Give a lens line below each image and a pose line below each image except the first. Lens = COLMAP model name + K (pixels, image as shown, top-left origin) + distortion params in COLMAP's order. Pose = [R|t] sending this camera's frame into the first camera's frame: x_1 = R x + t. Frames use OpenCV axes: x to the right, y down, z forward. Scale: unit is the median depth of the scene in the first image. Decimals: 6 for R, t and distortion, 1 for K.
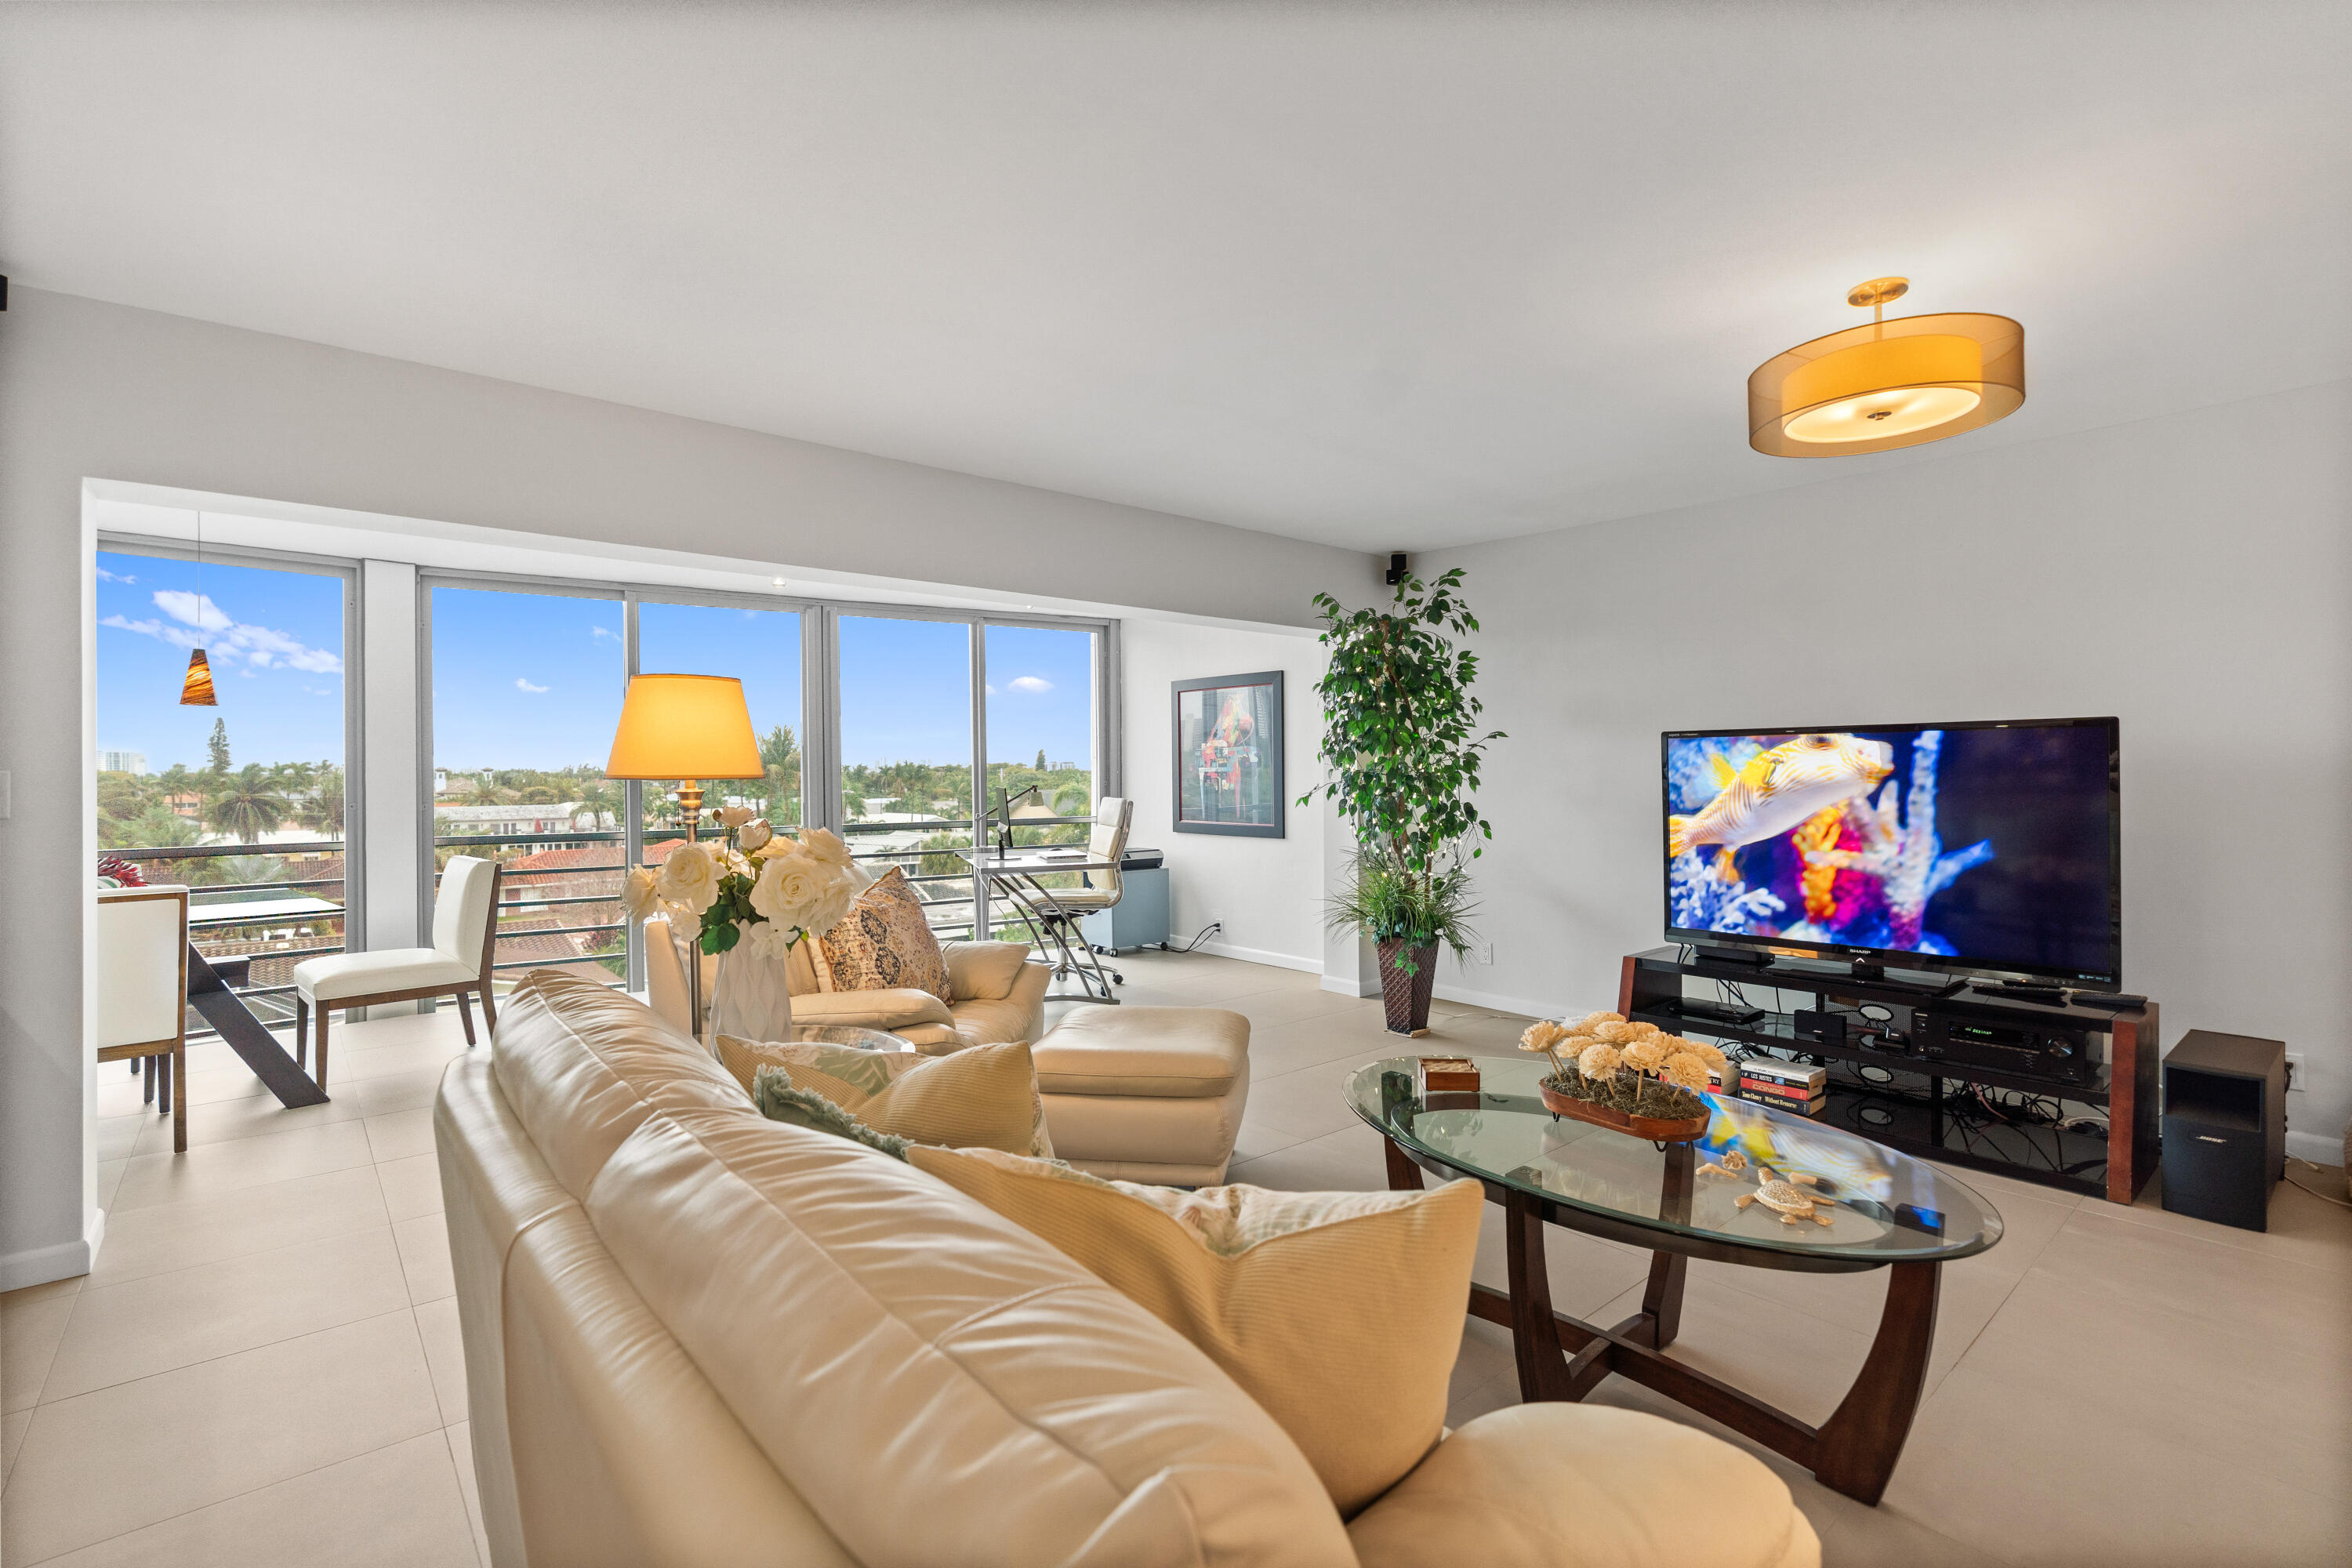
lens RADIAL K [[1064.9, 0, 1177.3], [0, 1064.9, 770.9], [0, 0, 1]] dist [-0.003575, 0.000534]
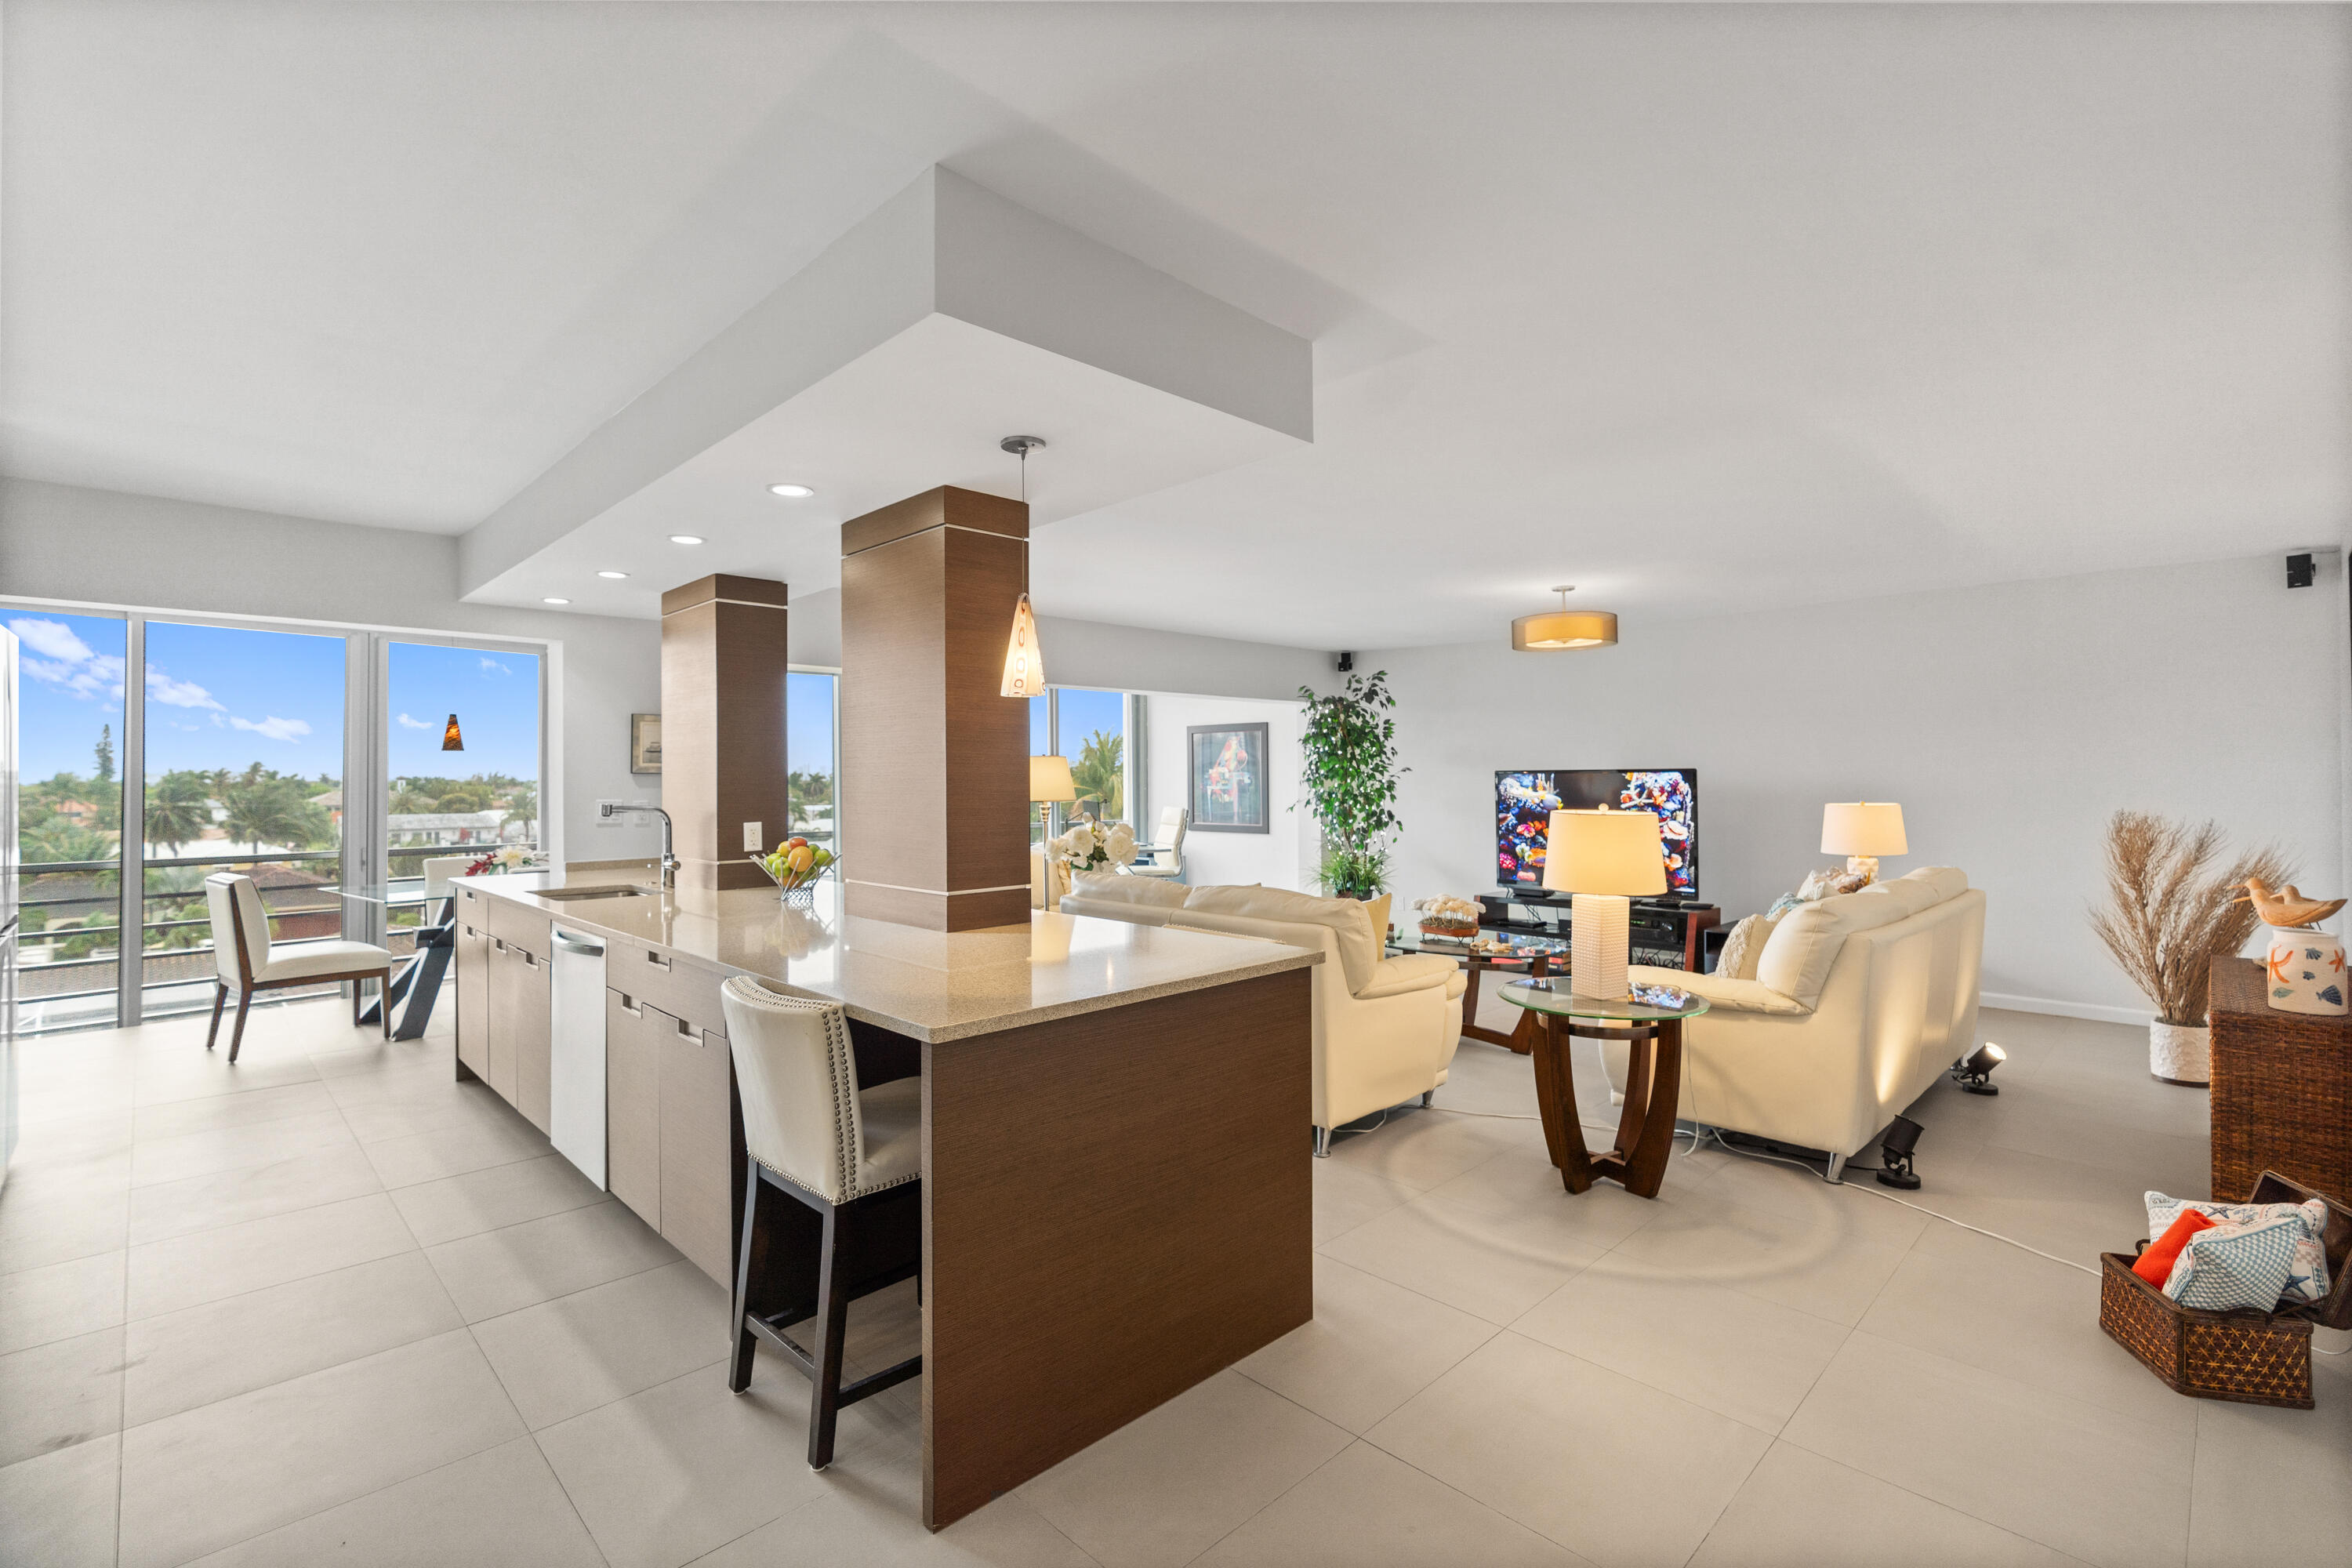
lens RADIAL K [[1058.9, 0, 1172.3], [0, 1058.9, 758.7], [0, 0, 1]] dist [-0.002046, 0.000146]
pose [[0.997884, 0.001189, 0.065008, -0.176096], [0.000008, 0.999831, -0.018411, -0.020348], [-0.065019, 0.018372, 0.997715, -0.641228]]
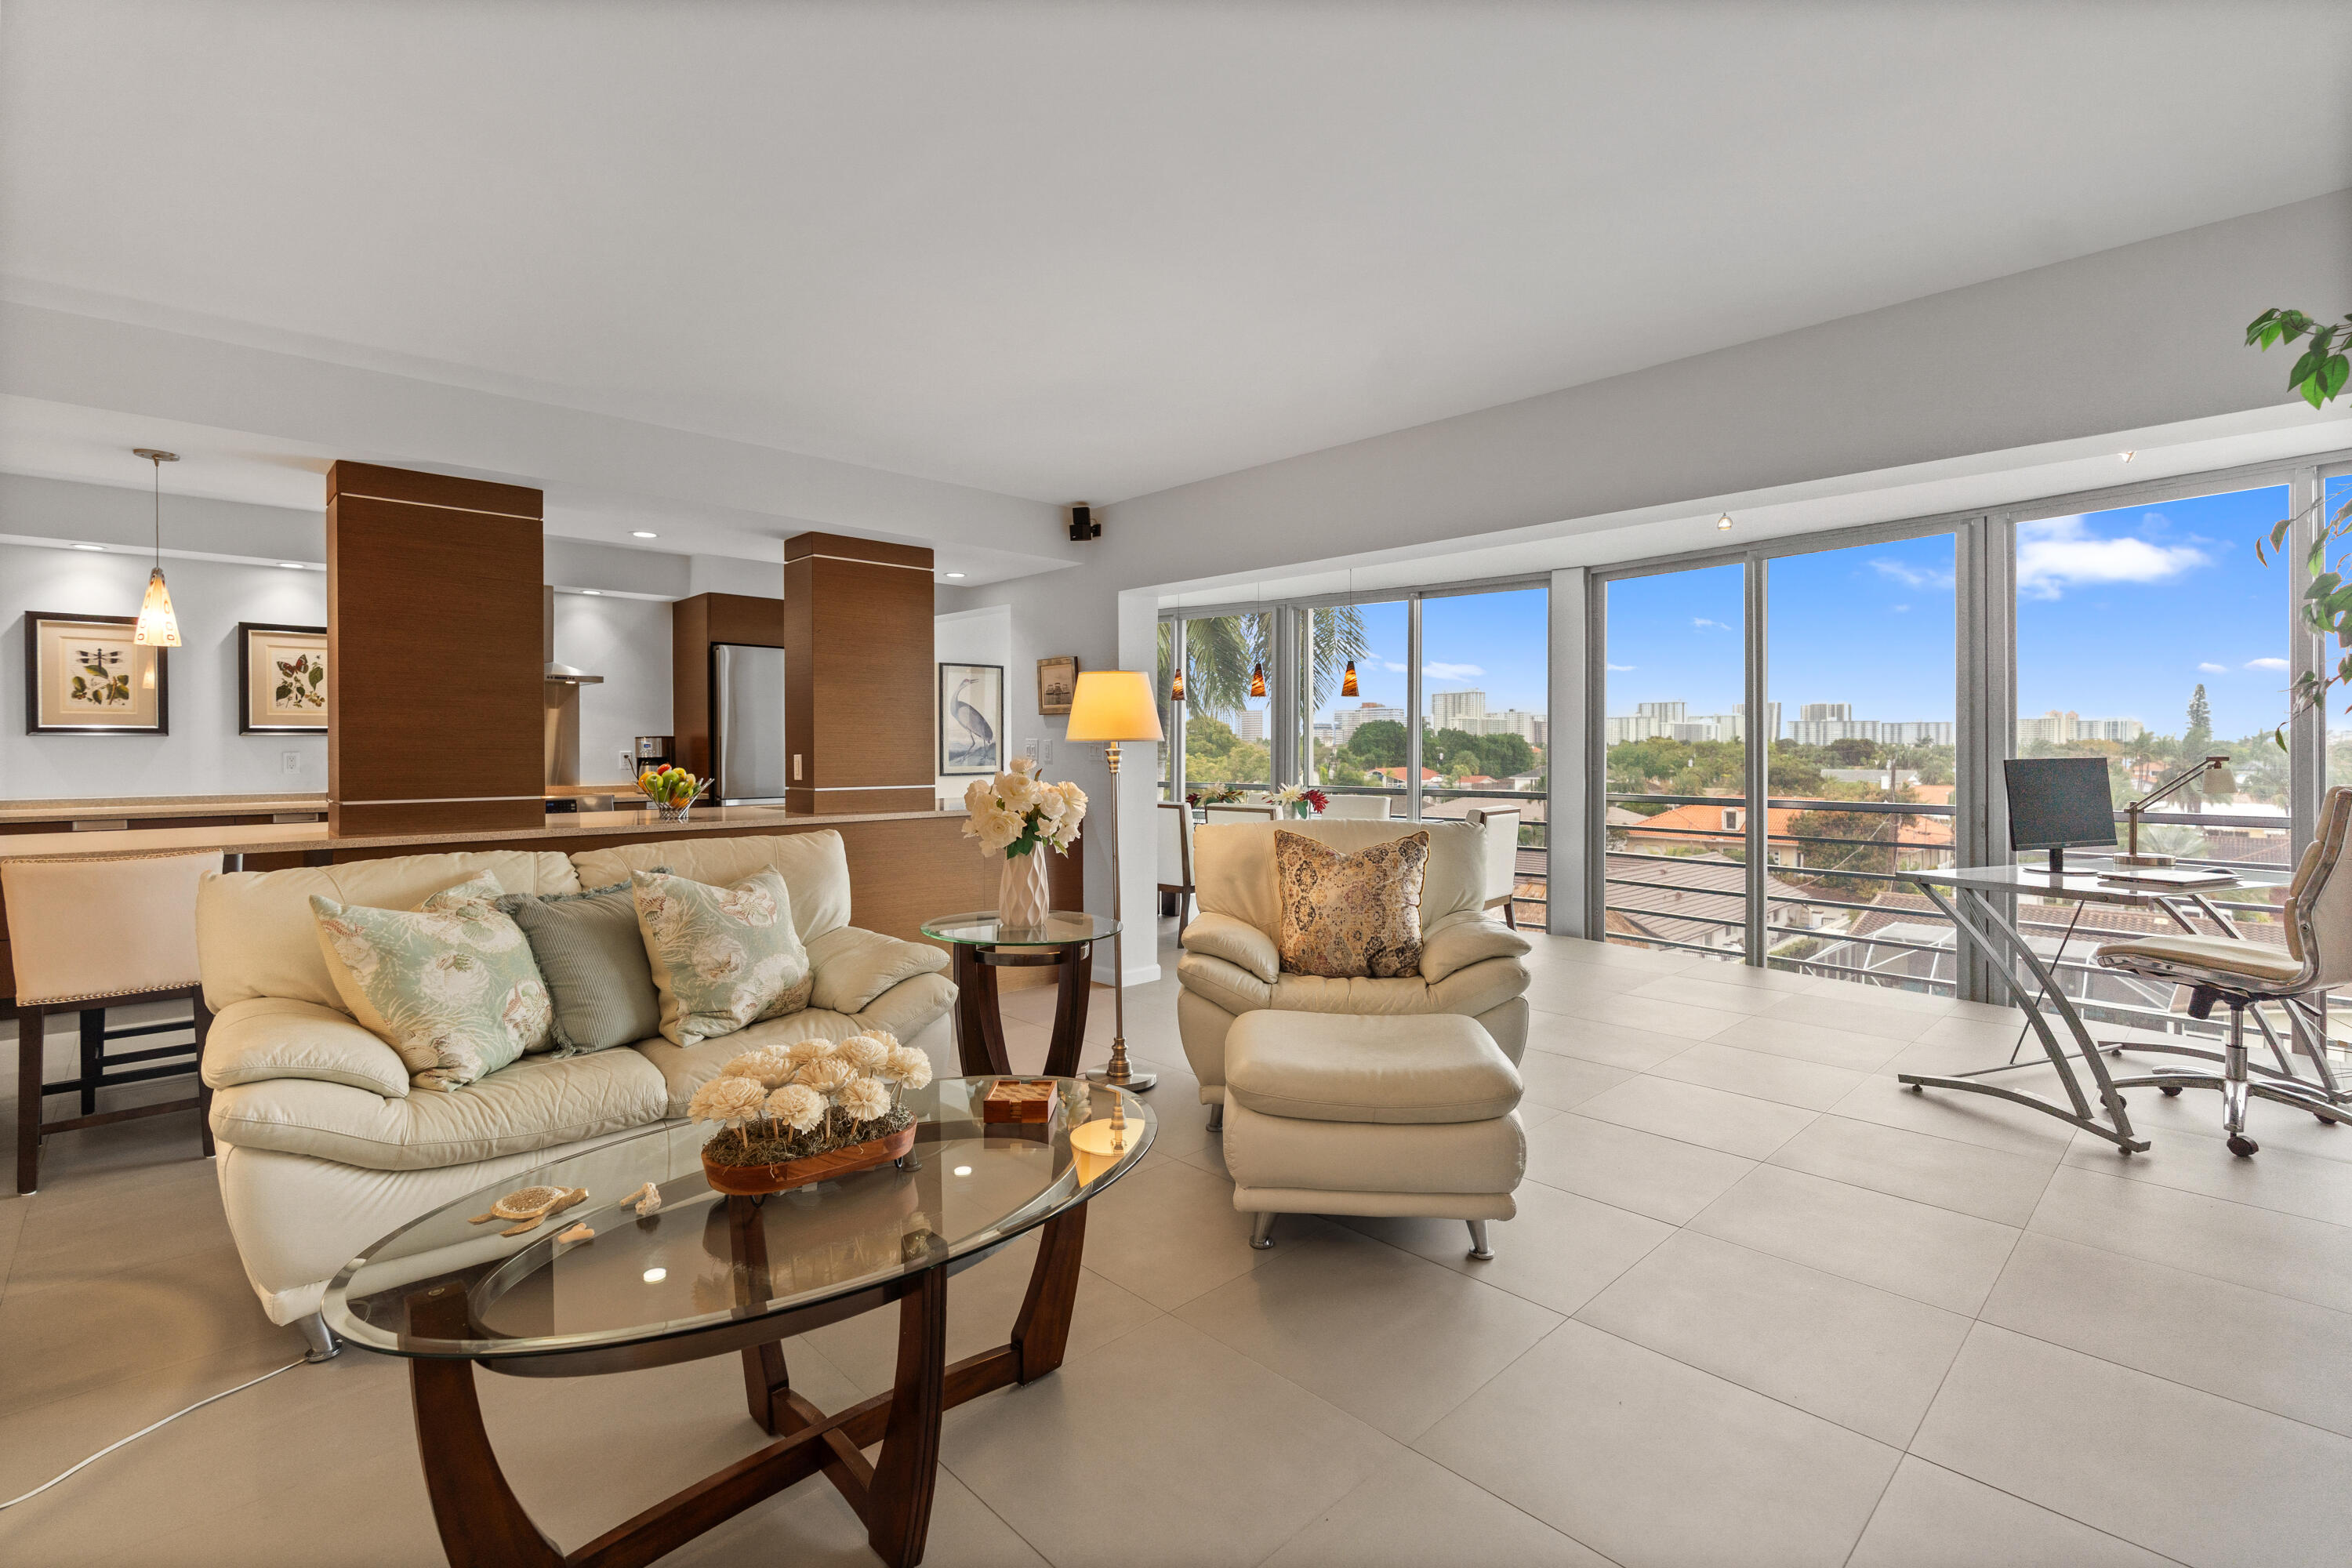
lens RADIAL K [[1062.9, 0, 1178.8], [0, 1062.9, 744.2], [0, 0, 1]] dist [-0.004465, 0.001897]
pose [[0.058724, 0.002354, -0.998271, 0.539618], [0.002440, 0.999994, 0.002501, 0.004779], [0.998271, -0.002582, 0.058718, 0.547760]]
